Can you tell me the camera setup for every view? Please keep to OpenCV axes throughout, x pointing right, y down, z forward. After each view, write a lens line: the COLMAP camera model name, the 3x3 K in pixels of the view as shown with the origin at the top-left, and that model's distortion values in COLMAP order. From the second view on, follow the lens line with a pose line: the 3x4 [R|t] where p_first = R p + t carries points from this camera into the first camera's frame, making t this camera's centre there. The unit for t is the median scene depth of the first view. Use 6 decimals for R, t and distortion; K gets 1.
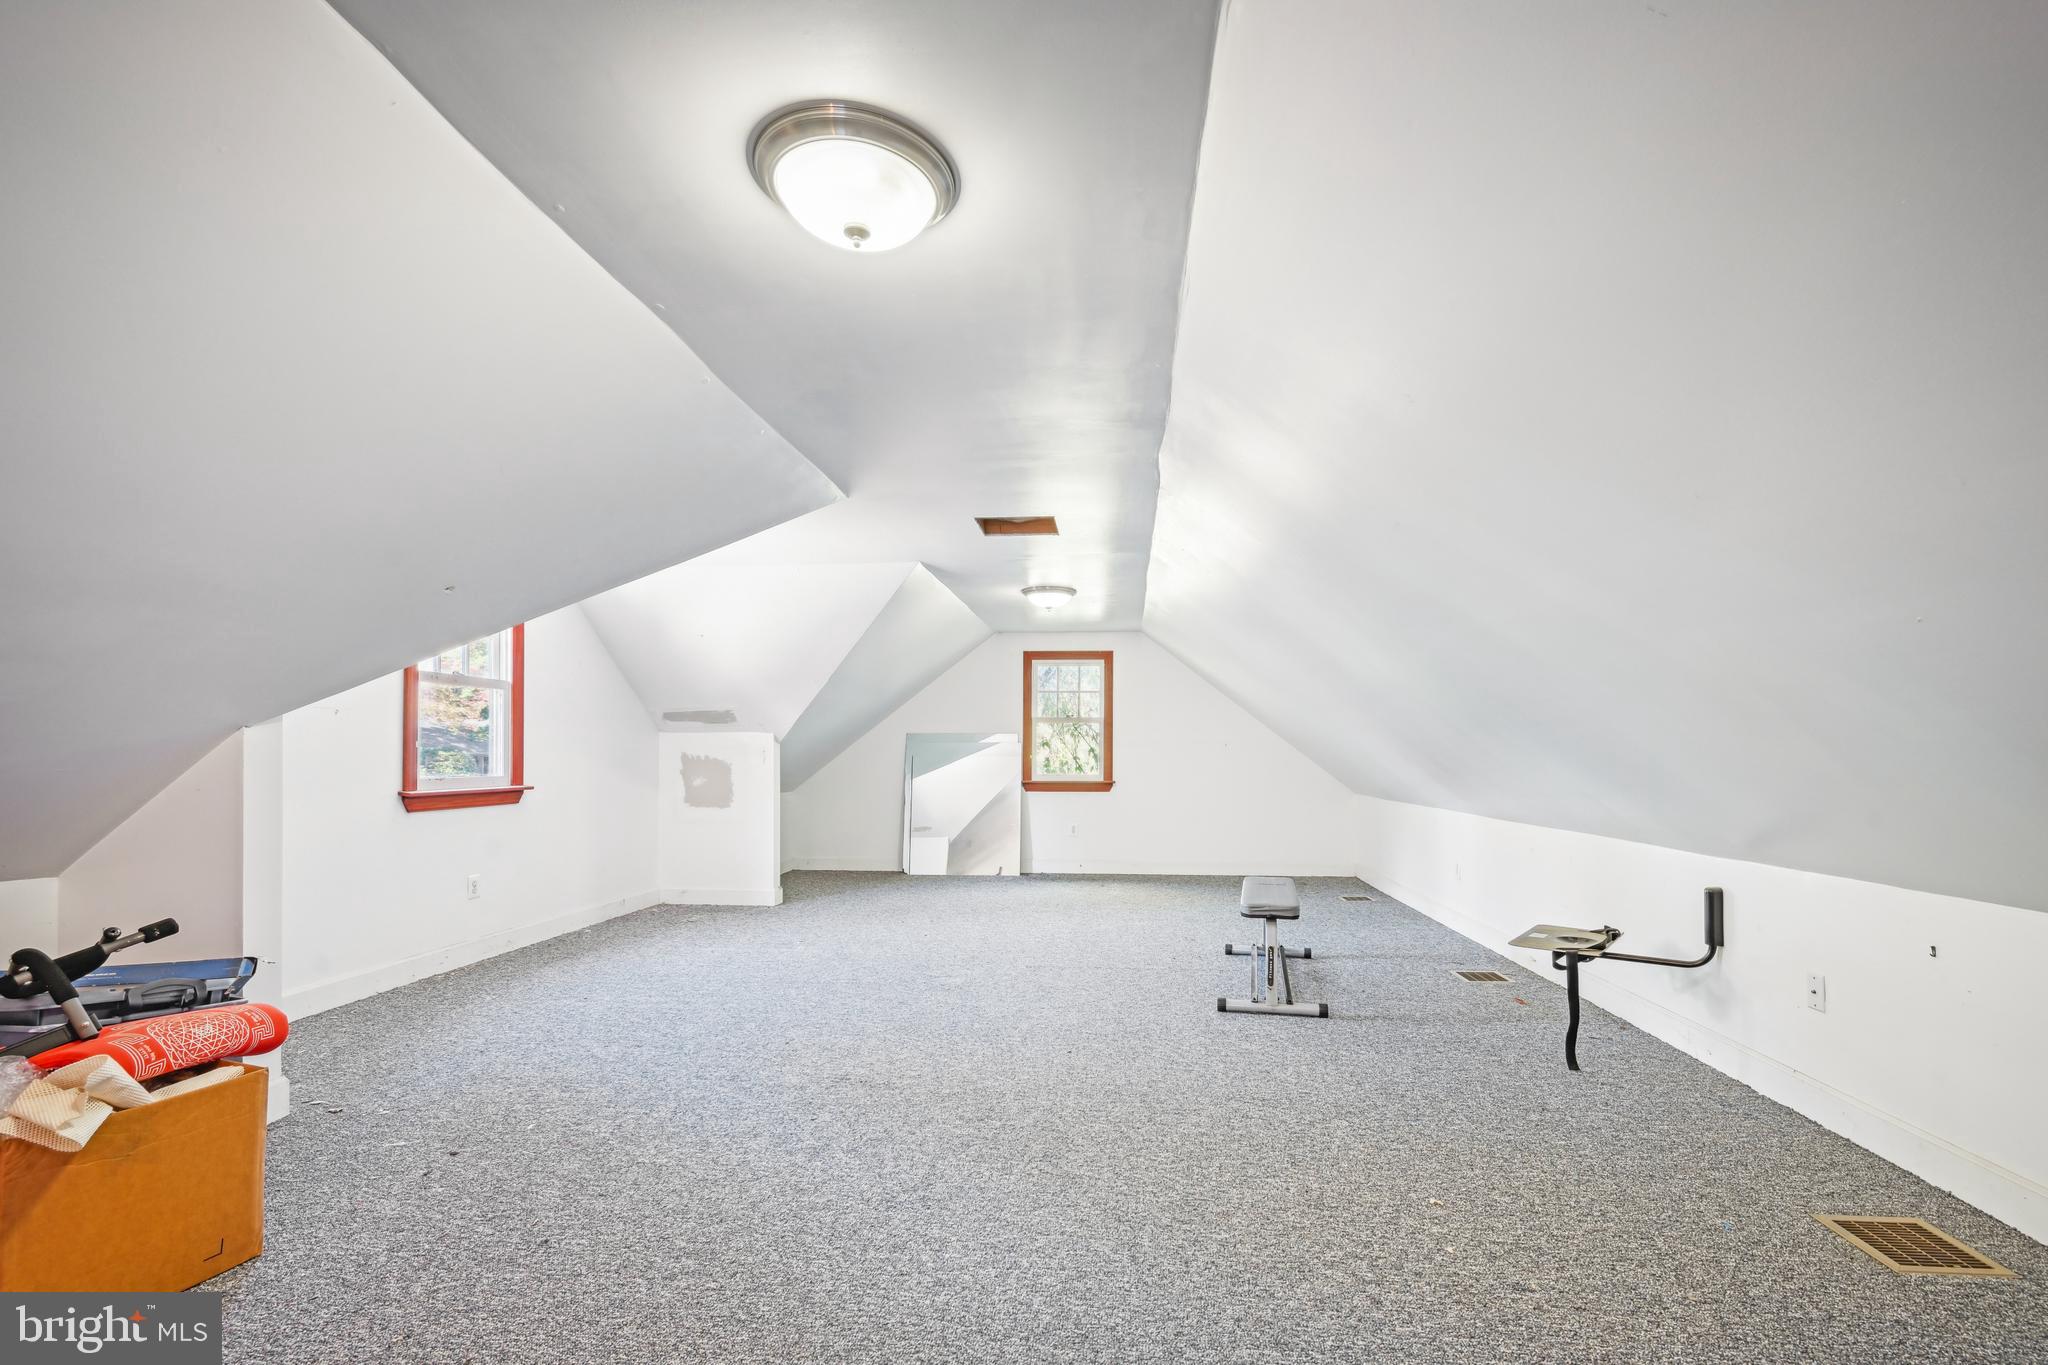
lens RADIAL K [[879.1, 0, 1060.1], [0, 879.1, 752.8], [0, 0, 1]] dist [-0.000090, 0.000011]
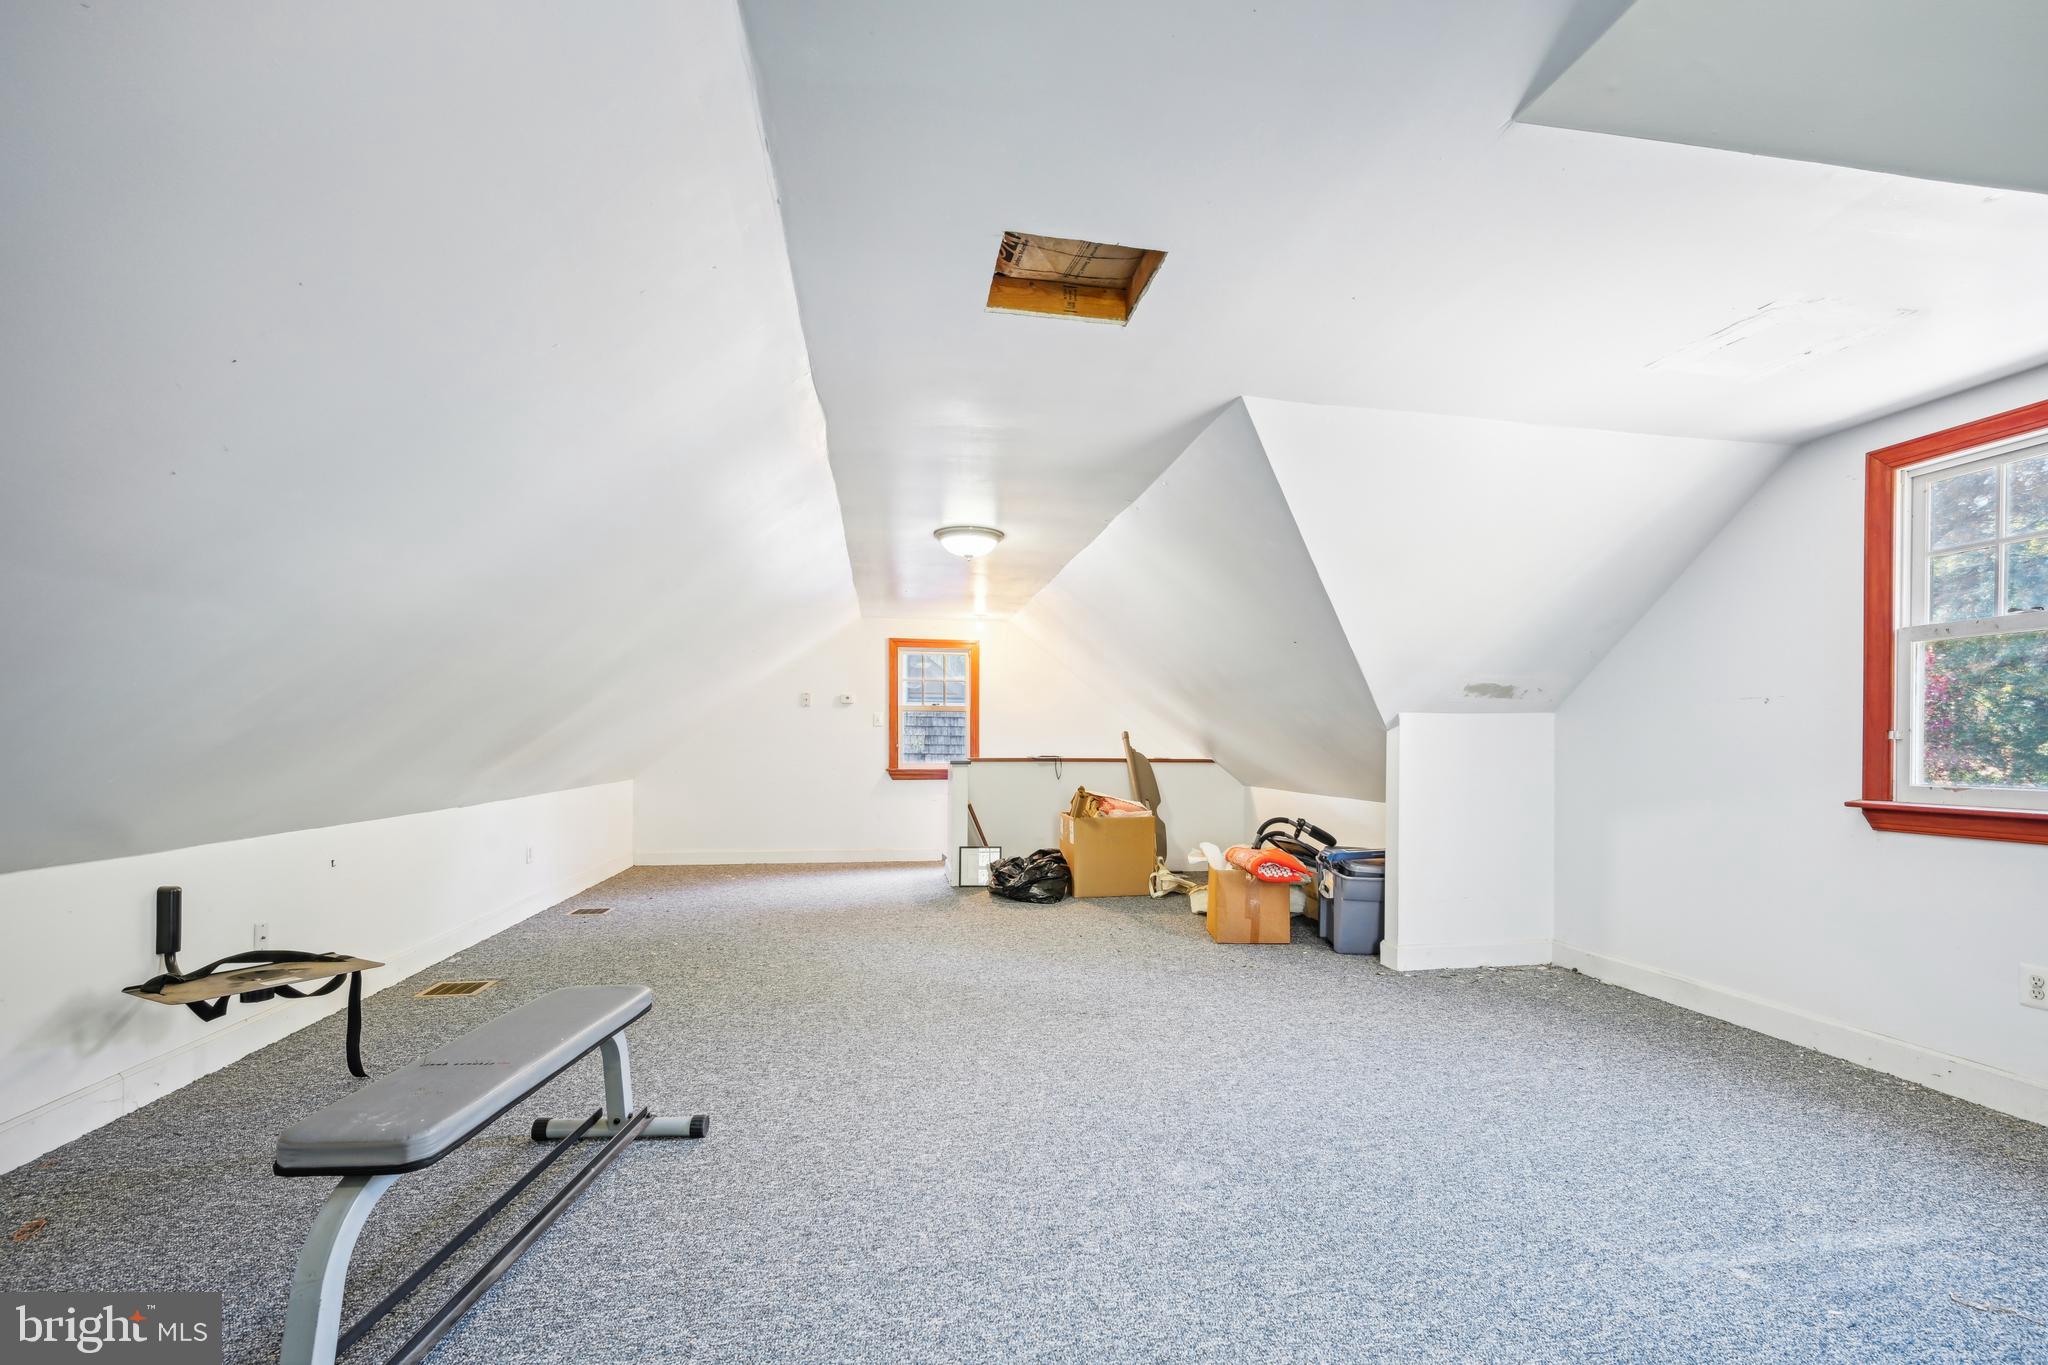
lens RADIAL K [[879.1, 0, 1060.1], [0, 879.1, 752.8], [0, 0, 1]] dist [-0.000090, 0.000011]
pose [[-0.964404, -0.008415, -0.264301, 0.114828], [-0.008673, 0.999962, -0.000188, 0.012782], [0.264292, 0.002111, -0.964440, 1.919882]]
